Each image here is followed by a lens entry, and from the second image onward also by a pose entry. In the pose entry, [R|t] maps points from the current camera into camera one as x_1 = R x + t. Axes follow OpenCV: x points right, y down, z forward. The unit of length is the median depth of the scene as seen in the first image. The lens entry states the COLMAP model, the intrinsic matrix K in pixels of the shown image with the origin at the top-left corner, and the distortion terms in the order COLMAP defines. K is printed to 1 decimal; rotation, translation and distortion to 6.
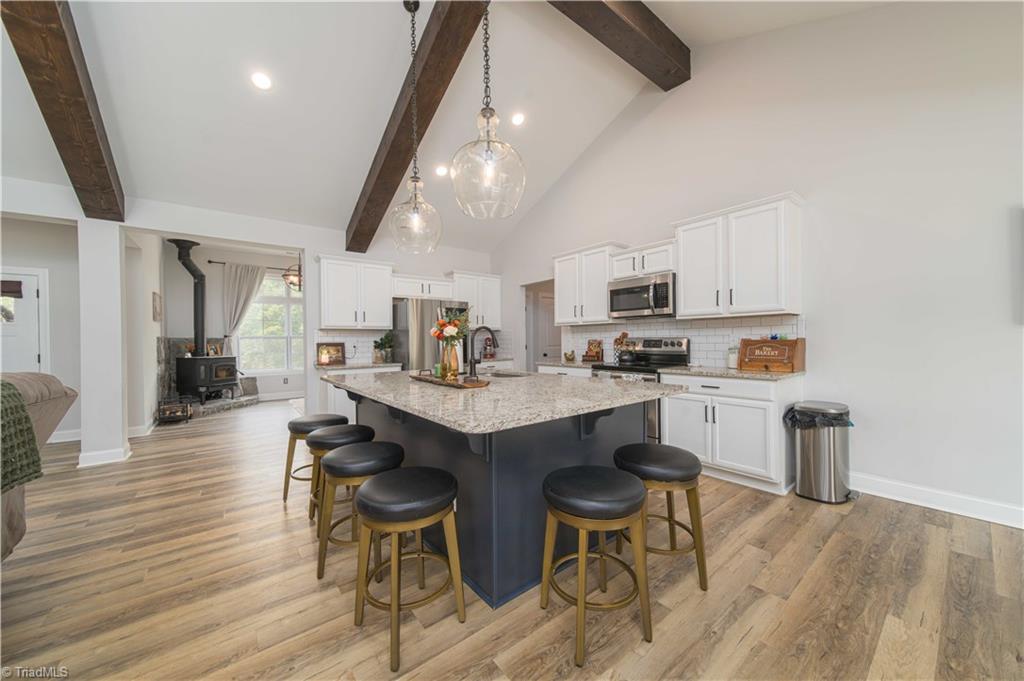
lens RADIAL K [[359.6, 0, 514.2], [0, 359.6, 343.1], [0, 0, 1]] dist [-0.000431, -0.000173]
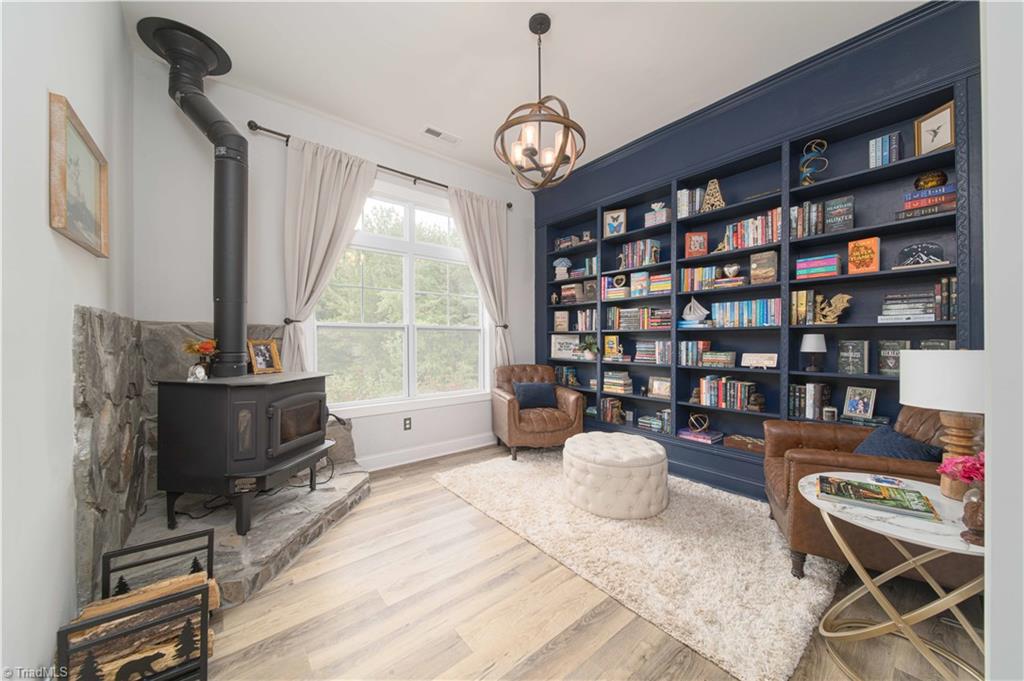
lens RADIAL K [[359.6, 0, 514.2], [0, 359.6, 343.1], [0, 0, 1]] dist [-0.000431, -0.000173]
pose [[0.999735, 0.007509, 0.021767, -0.566060], [-0.007363, 0.999950, -0.006788, 0.006279], [-0.021817, 0.006626, 0.999740, 0.603615]]
